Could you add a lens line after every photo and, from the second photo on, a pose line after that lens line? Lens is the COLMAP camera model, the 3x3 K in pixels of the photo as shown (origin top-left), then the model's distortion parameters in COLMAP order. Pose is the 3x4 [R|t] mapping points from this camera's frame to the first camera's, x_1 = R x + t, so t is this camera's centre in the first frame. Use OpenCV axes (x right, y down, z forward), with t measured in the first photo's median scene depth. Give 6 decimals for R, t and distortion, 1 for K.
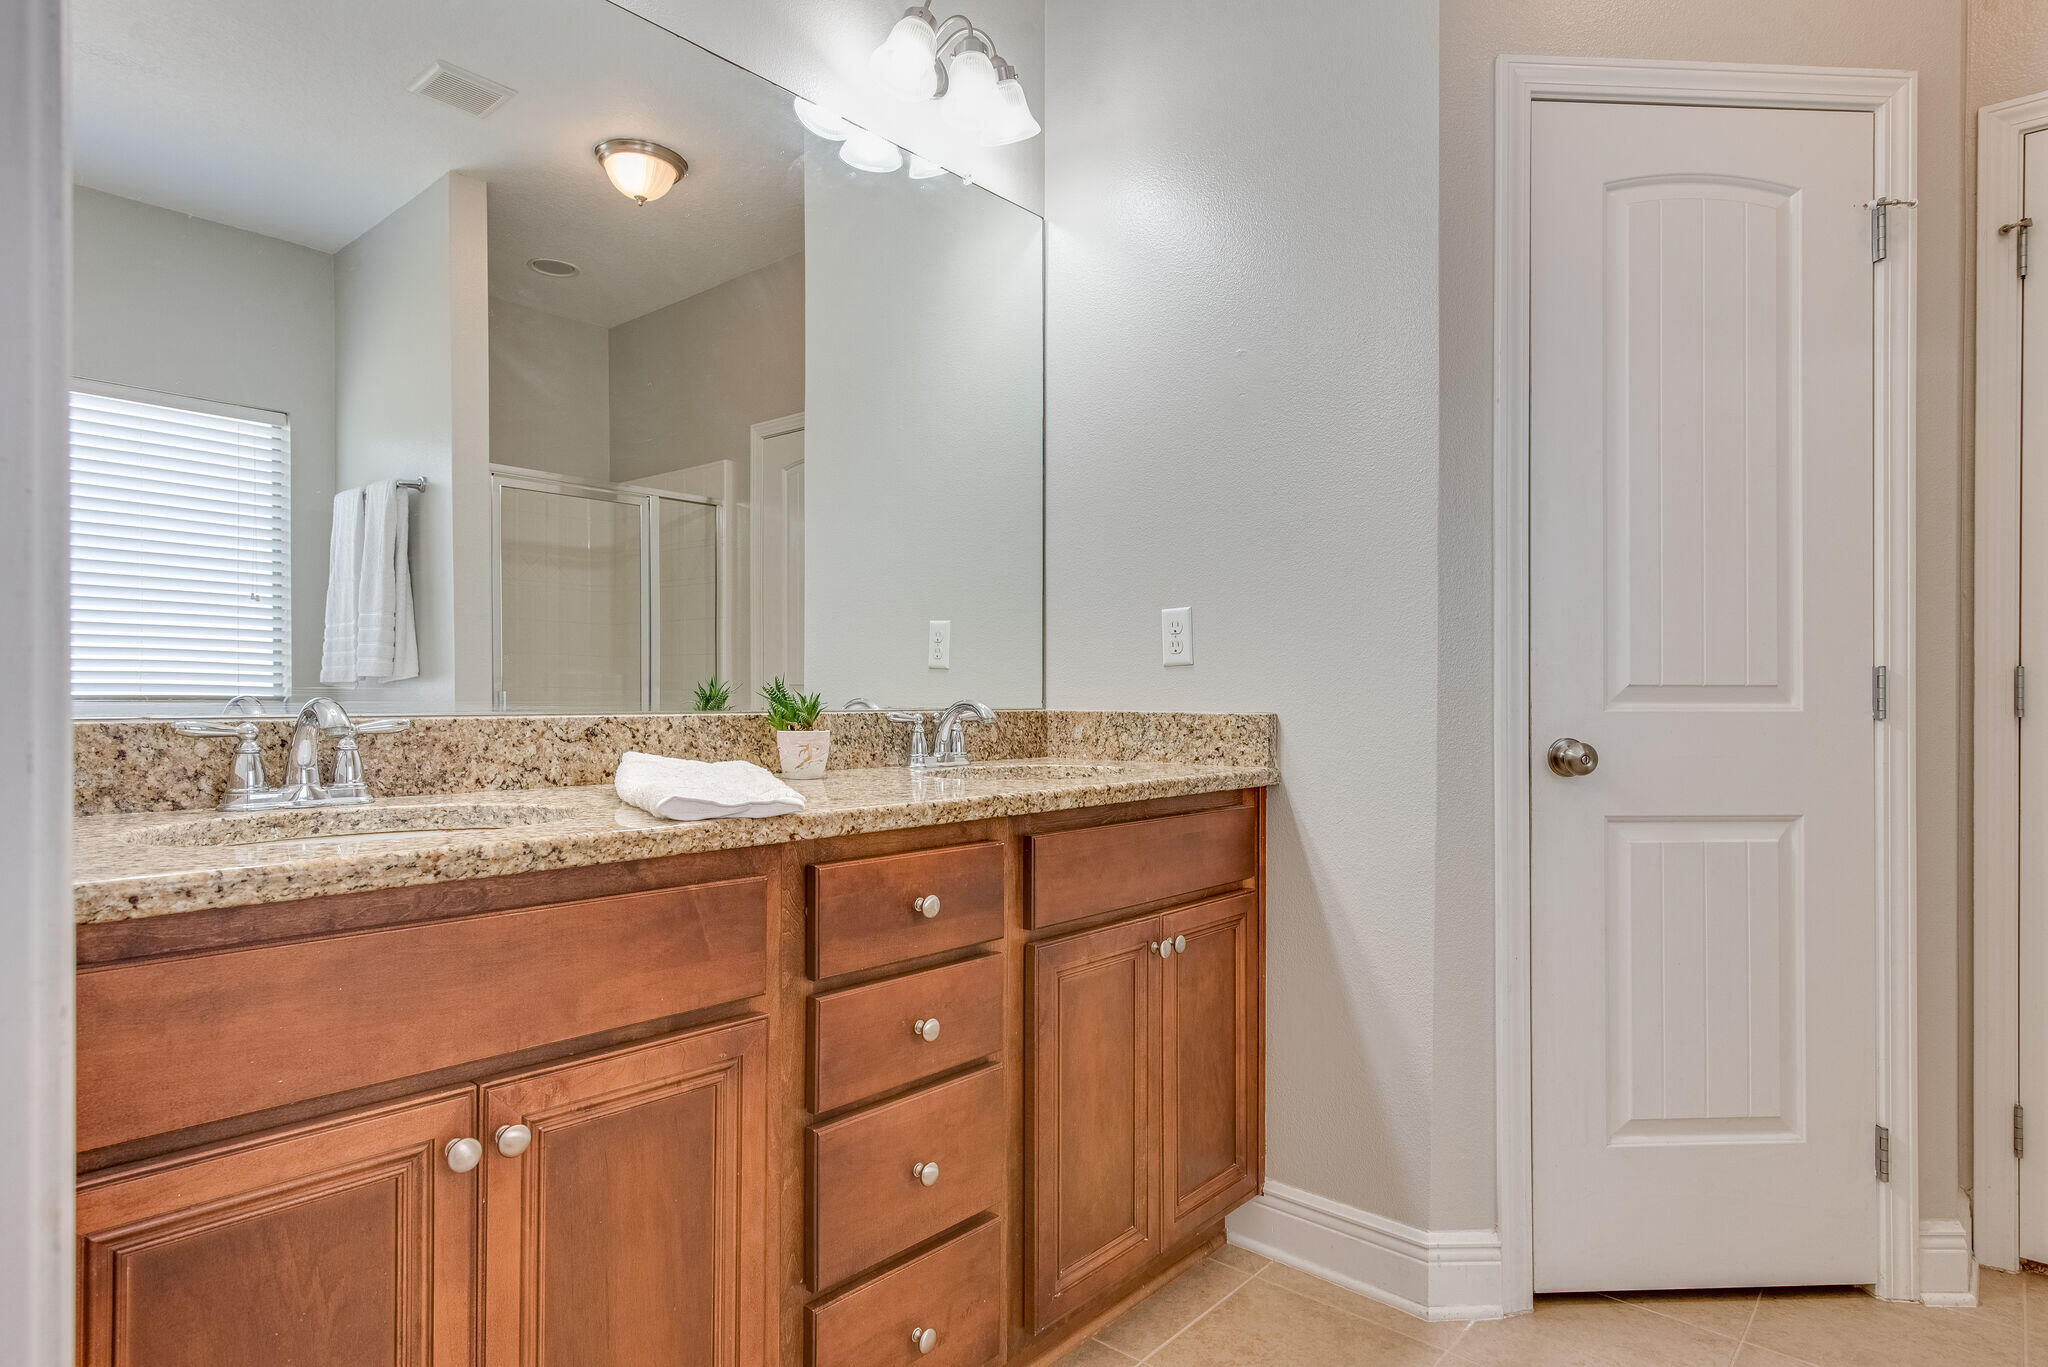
lens RADIAL K [[1129.7, 0, 1036.9], [0, 1129.7, 694.4], [0, 0, 1]] dist [0.010400, -0.002376]
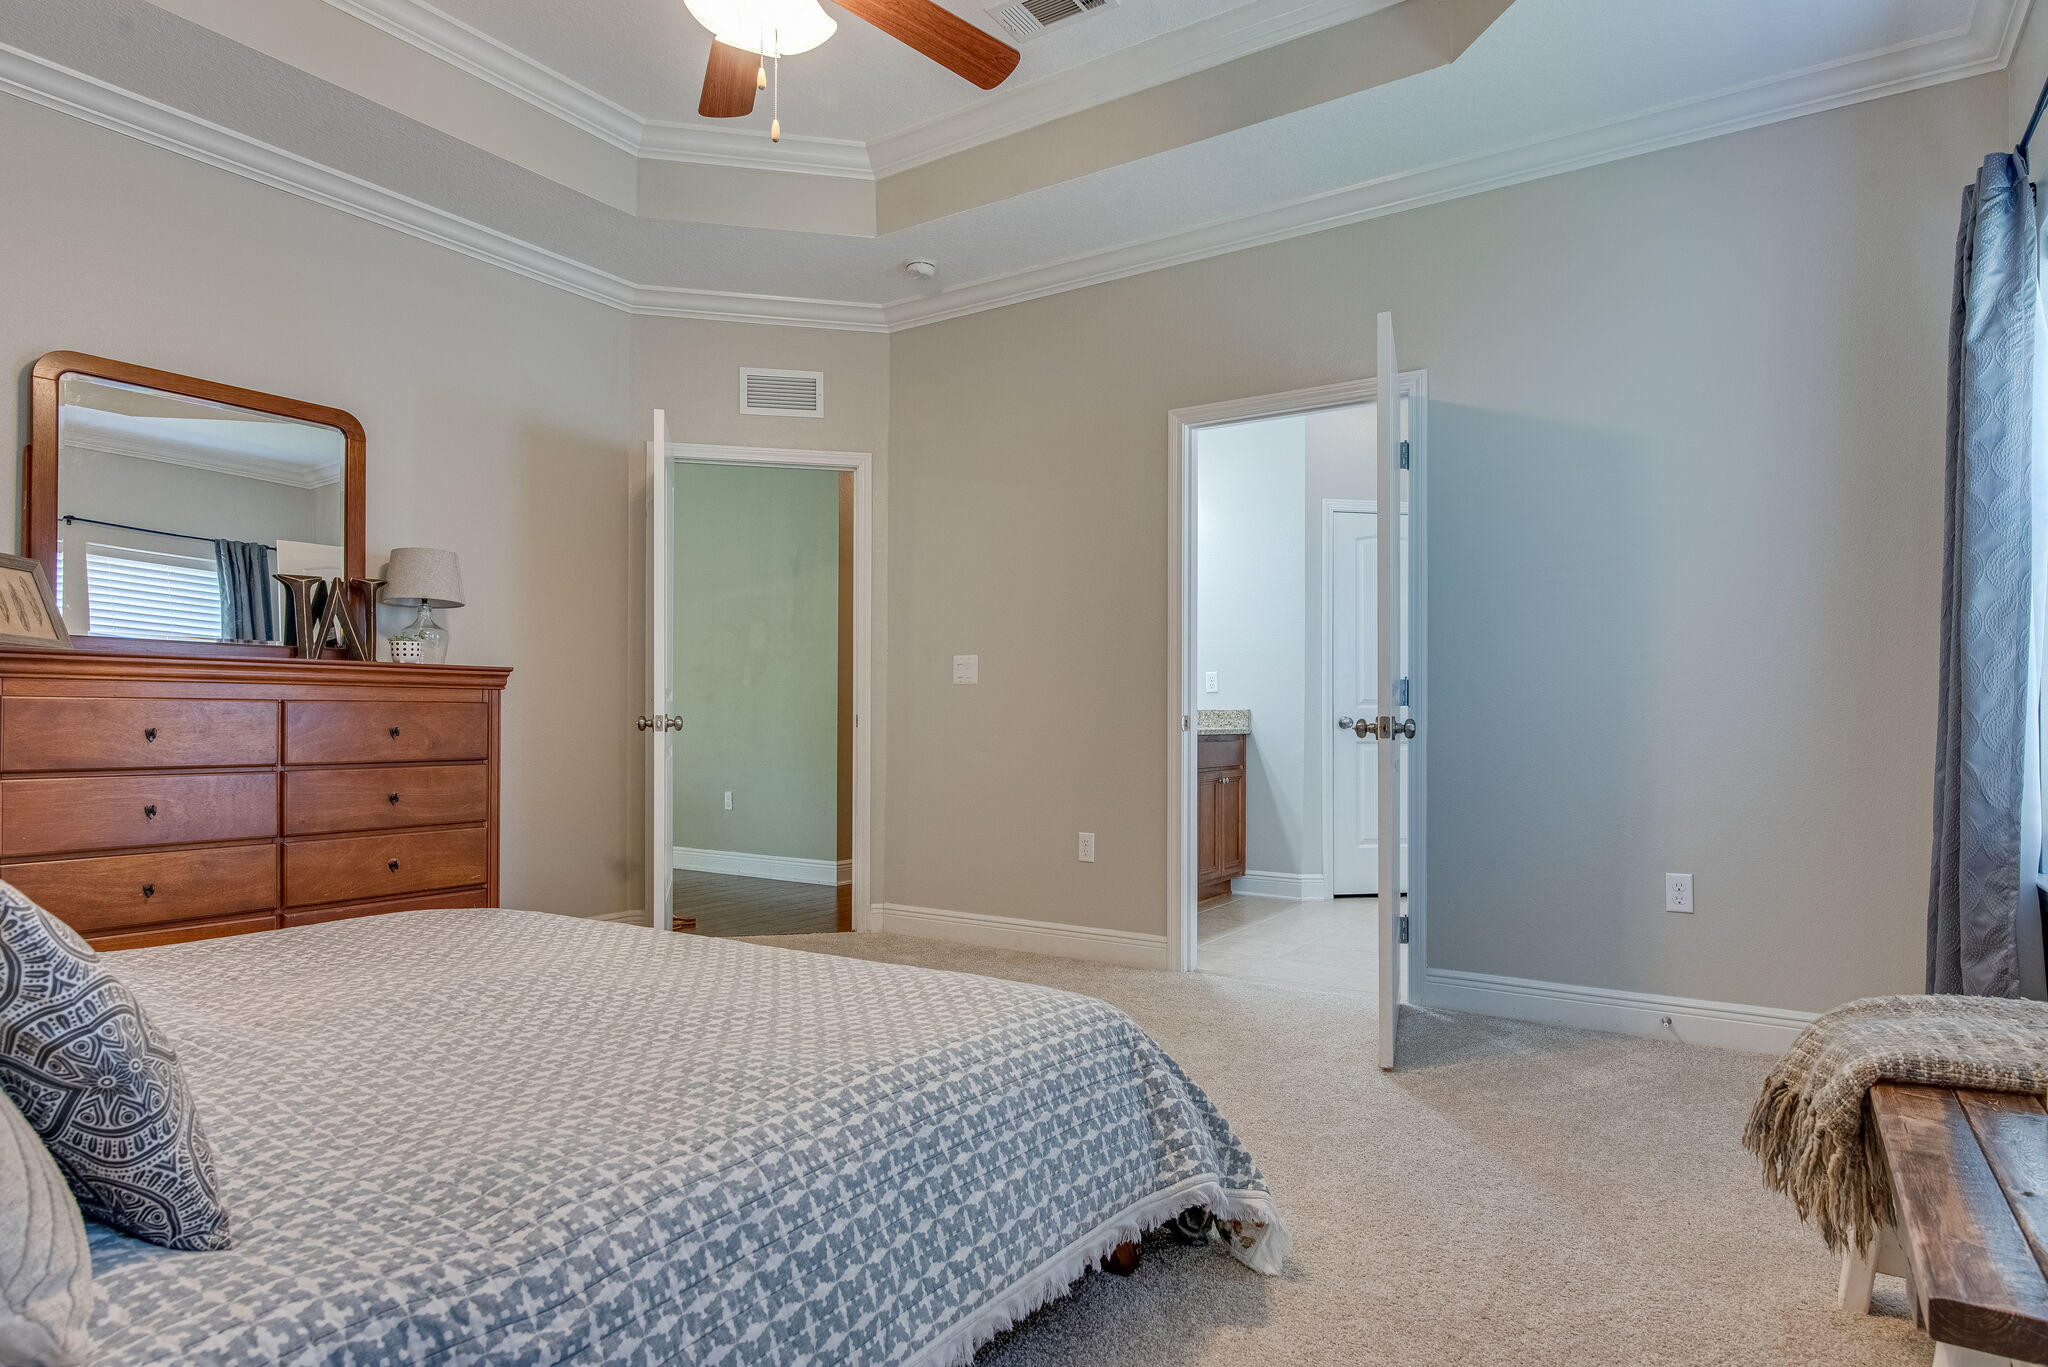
lens RADIAL K [[1168.4, 0, 1032.3], [0, 1168.4, 721.1], [0, 0, 1]] dist [0.012497, 0.000218]
pose [[0.991096, 0.000498, 0.133151, -0.774772], [-0.001182, 0.999986, 0.005061, 0.034645], [-0.133146, -0.005173, 0.991083, -1.982658]]
